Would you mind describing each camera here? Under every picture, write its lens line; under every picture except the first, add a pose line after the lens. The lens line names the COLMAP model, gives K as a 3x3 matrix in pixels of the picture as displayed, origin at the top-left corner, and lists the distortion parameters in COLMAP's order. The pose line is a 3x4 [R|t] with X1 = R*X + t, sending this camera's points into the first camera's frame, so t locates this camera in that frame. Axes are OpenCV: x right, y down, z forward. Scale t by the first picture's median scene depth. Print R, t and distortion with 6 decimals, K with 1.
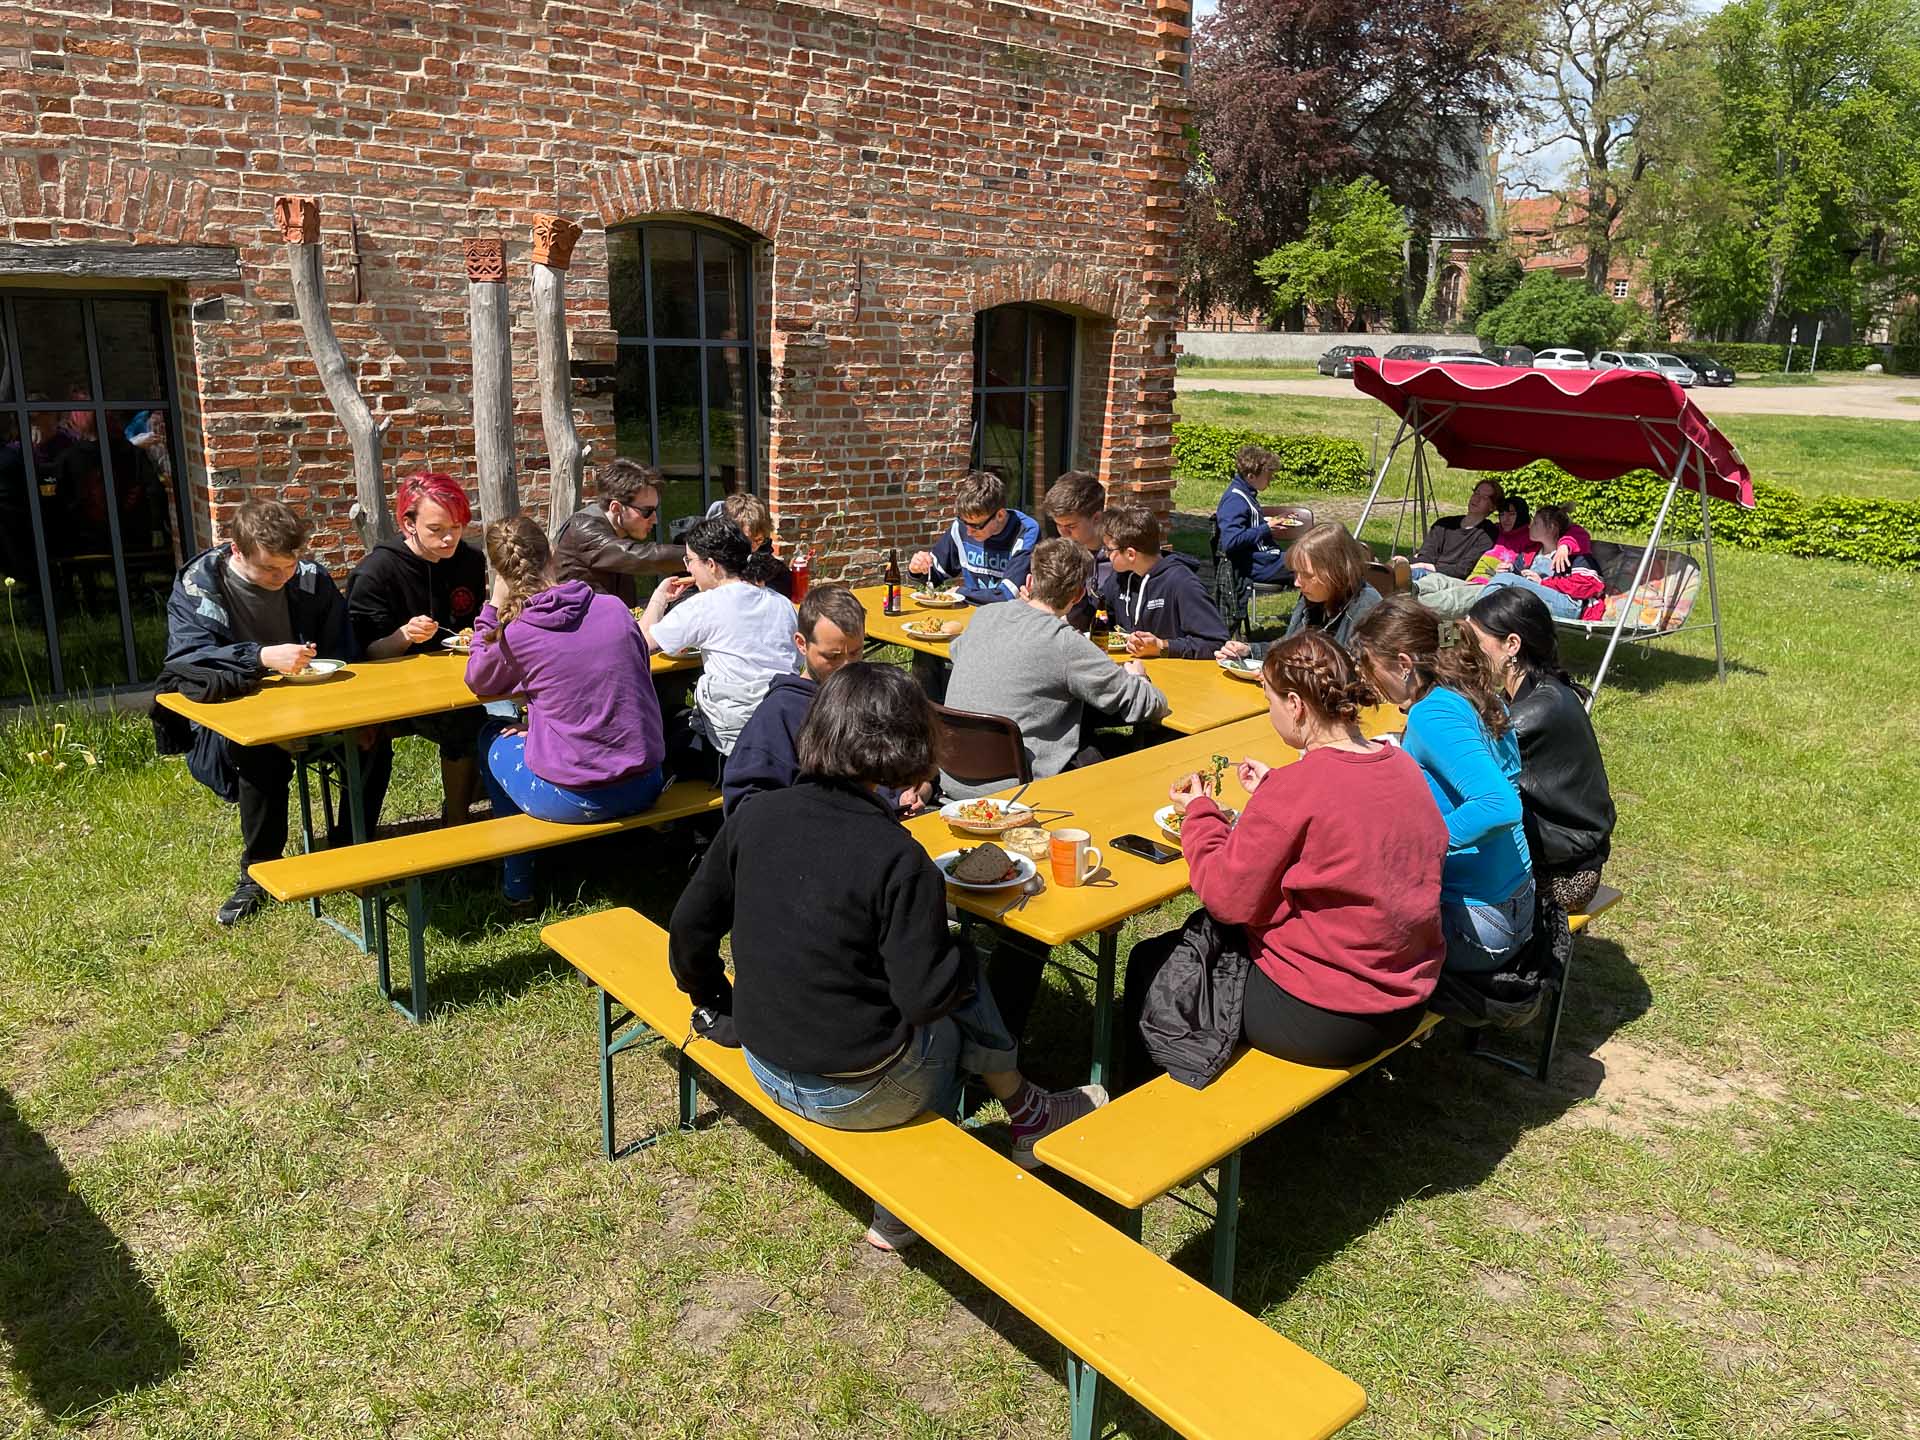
lens RADIAL K [[1472.0, 0, 972.3], [0, 1472.0, 714.4], [0, 0, 1]] dist [0.108531, -0.125094]
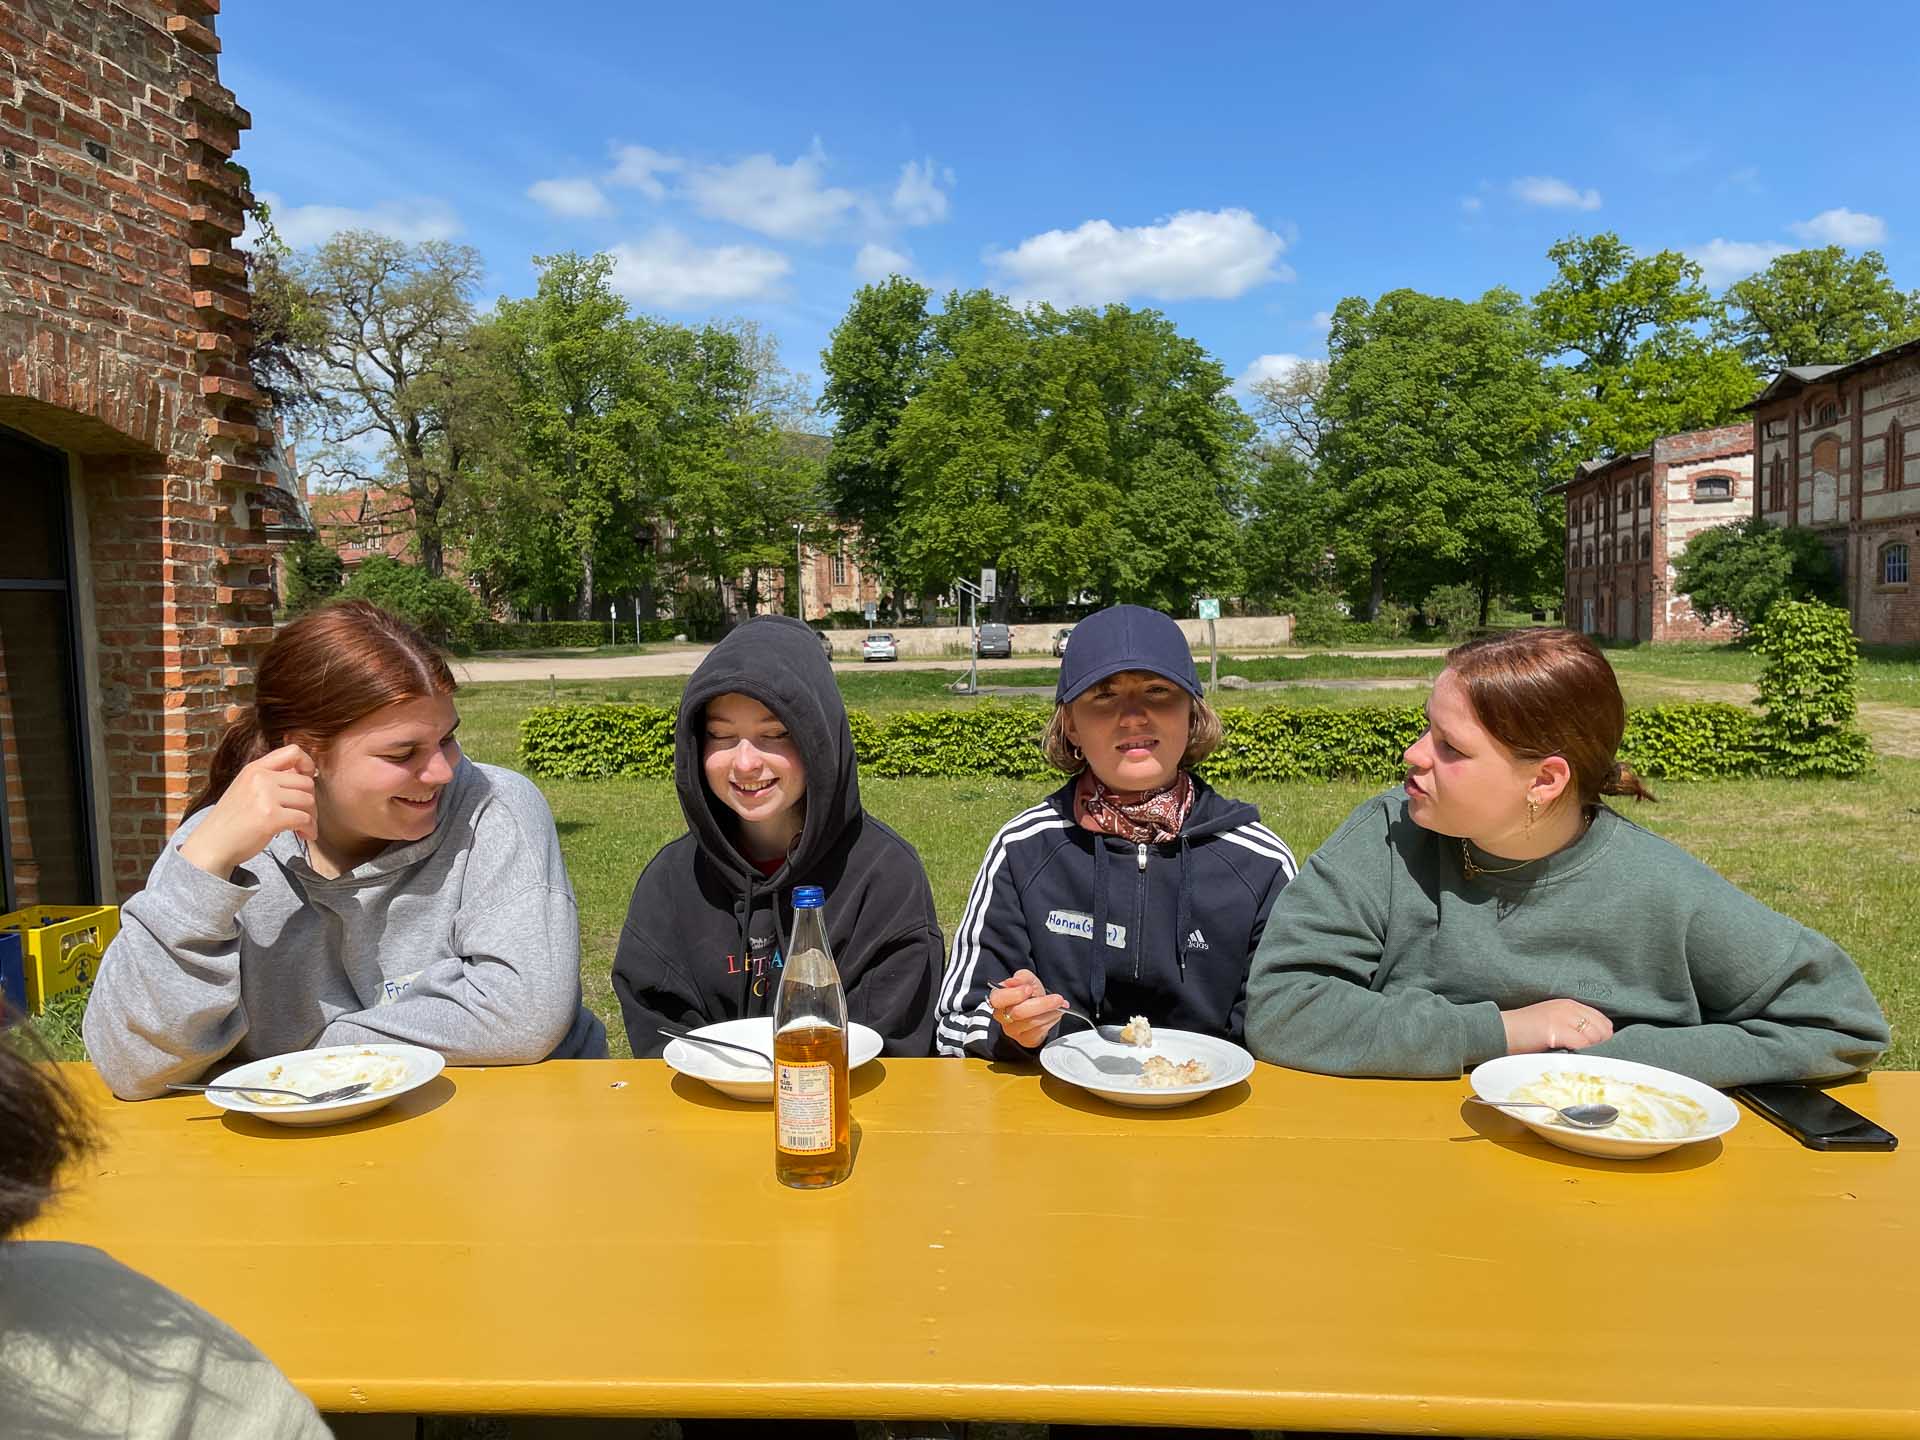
lens RADIAL K [[1472.0, 0, 972.3], [0, 1472.0, 714.4], [0, 0, 1]] dist [0.108531, -0.125094]
pose [[0.725026, -0.090433, 0.682758, -0.046565], [0.220337, 0.969697, -0.105538, -0.034662], [-0.652525, 0.226955, 0.722982, 0.285690]]
